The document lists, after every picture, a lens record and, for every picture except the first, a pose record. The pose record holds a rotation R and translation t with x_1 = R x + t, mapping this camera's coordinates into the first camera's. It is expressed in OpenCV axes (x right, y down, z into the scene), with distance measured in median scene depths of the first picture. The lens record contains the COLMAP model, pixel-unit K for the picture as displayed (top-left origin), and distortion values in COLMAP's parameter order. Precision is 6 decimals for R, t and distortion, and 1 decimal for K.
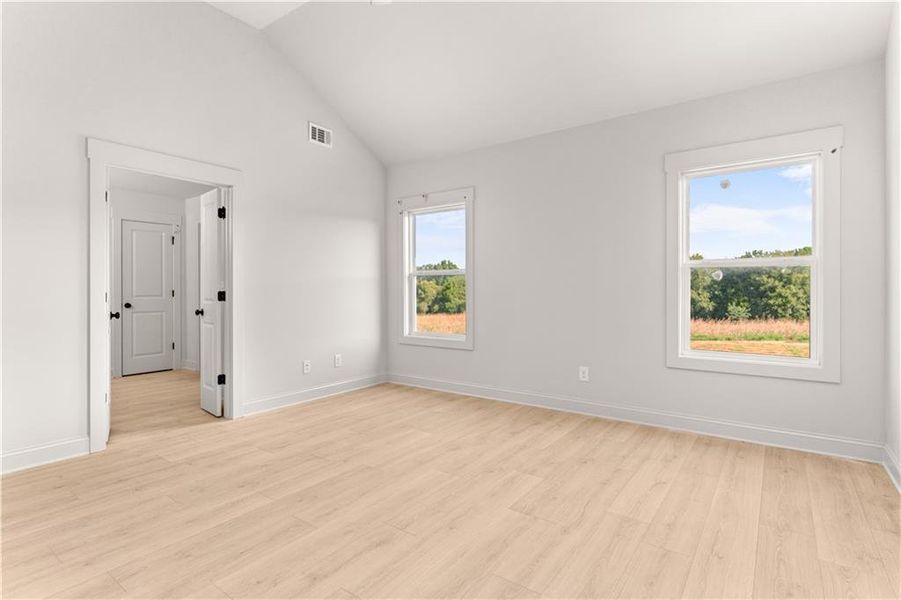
lens RADIAL K [[445.7, 0, 456.7], [0, 445.7, 294.0], [0, 0, 1]] dist [-0.002321, 0.001099]
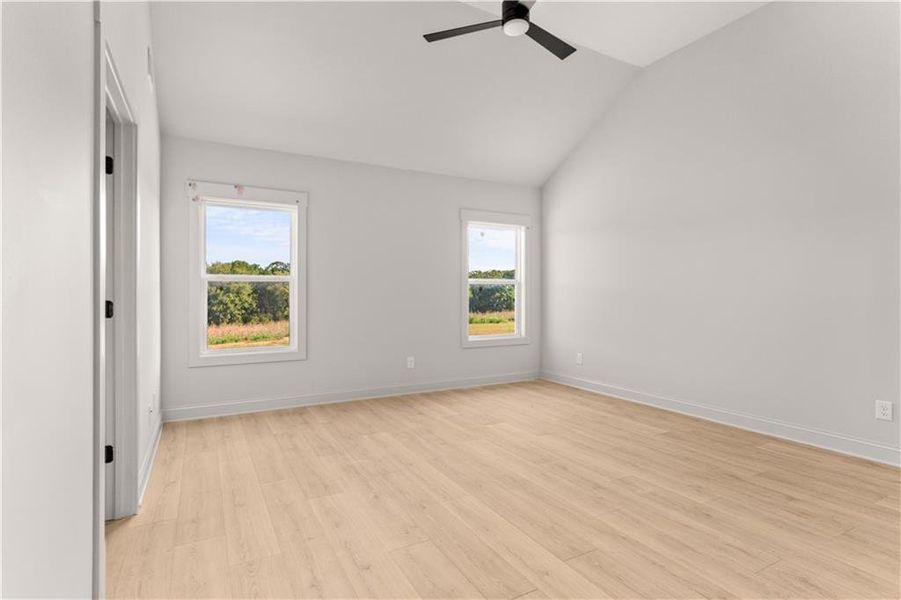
lens RADIAL K [[445.7, 0, 442.4], [0, 445.7, 296.2], [0, 0, 1]] dist [-0.002321, 0.001099]
pose [[0.440941, 0.002100, 0.897534, -0.650021], [0.008873, 0.999938, -0.006699, -0.002300], [-0.897492, 0.010918, 0.440895, 0.272906]]
